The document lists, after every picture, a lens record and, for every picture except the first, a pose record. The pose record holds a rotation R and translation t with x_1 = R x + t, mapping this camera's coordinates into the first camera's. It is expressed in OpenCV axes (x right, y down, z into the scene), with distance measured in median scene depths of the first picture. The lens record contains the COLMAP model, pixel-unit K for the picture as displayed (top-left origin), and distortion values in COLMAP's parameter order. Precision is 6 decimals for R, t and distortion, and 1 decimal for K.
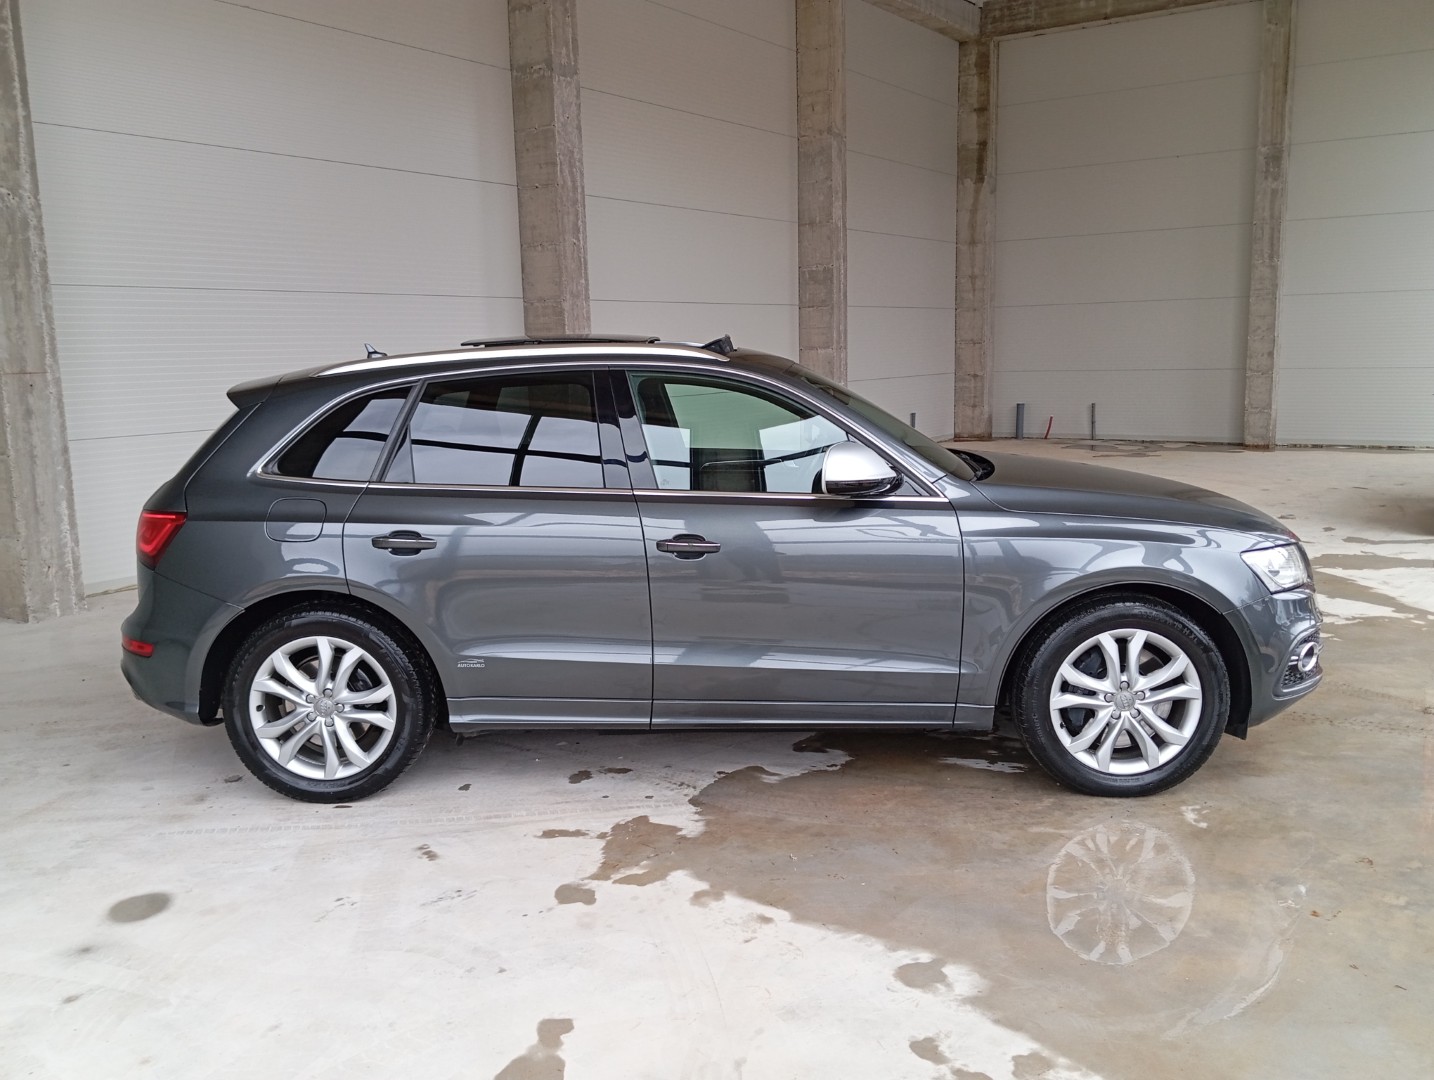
lens RADIAL K [[1244.0, 0, 721.8], [0, 1244.0, 541.4], [0, 0, 1]] dist [0.005113, -0.011961]
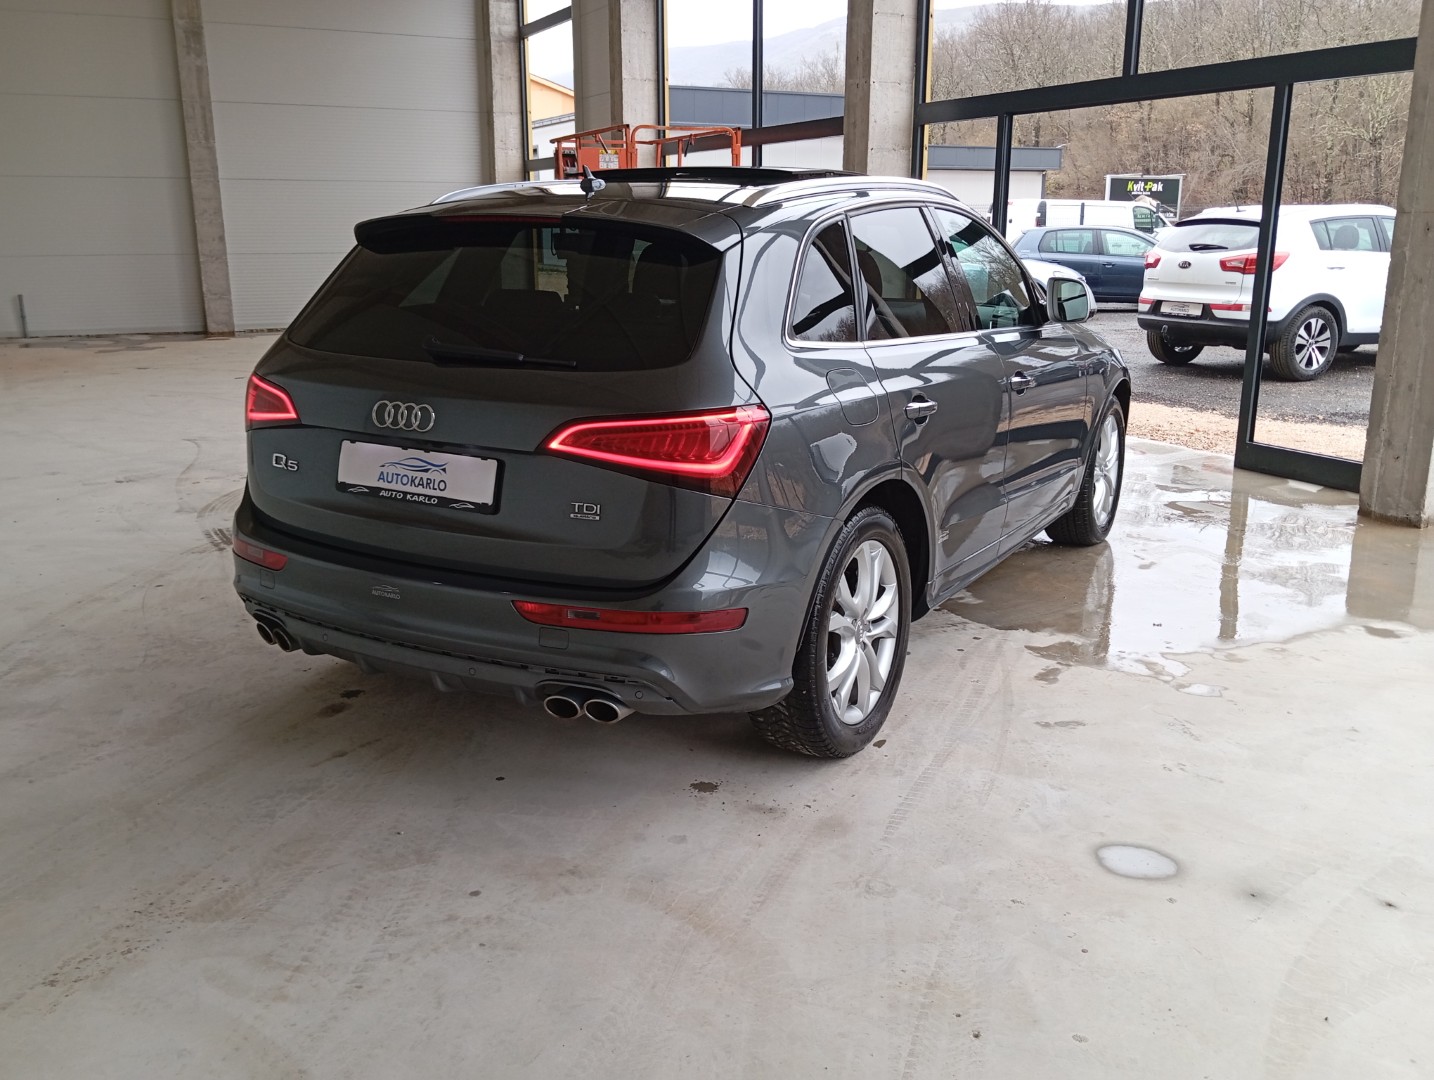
lens RADIAL K [[1244.0, 0, 718.5], [0, 1244.0, 542.6], [0, 0, 1]] dist [0.005113, -0.011961]
pose [[0.475747, -0.193907, 0.857942, -0.269585], [0.125717, 0.980373, 0.151866, -0.014125], [-0.870552, 0.035609, 0.490787, 0.179584]]
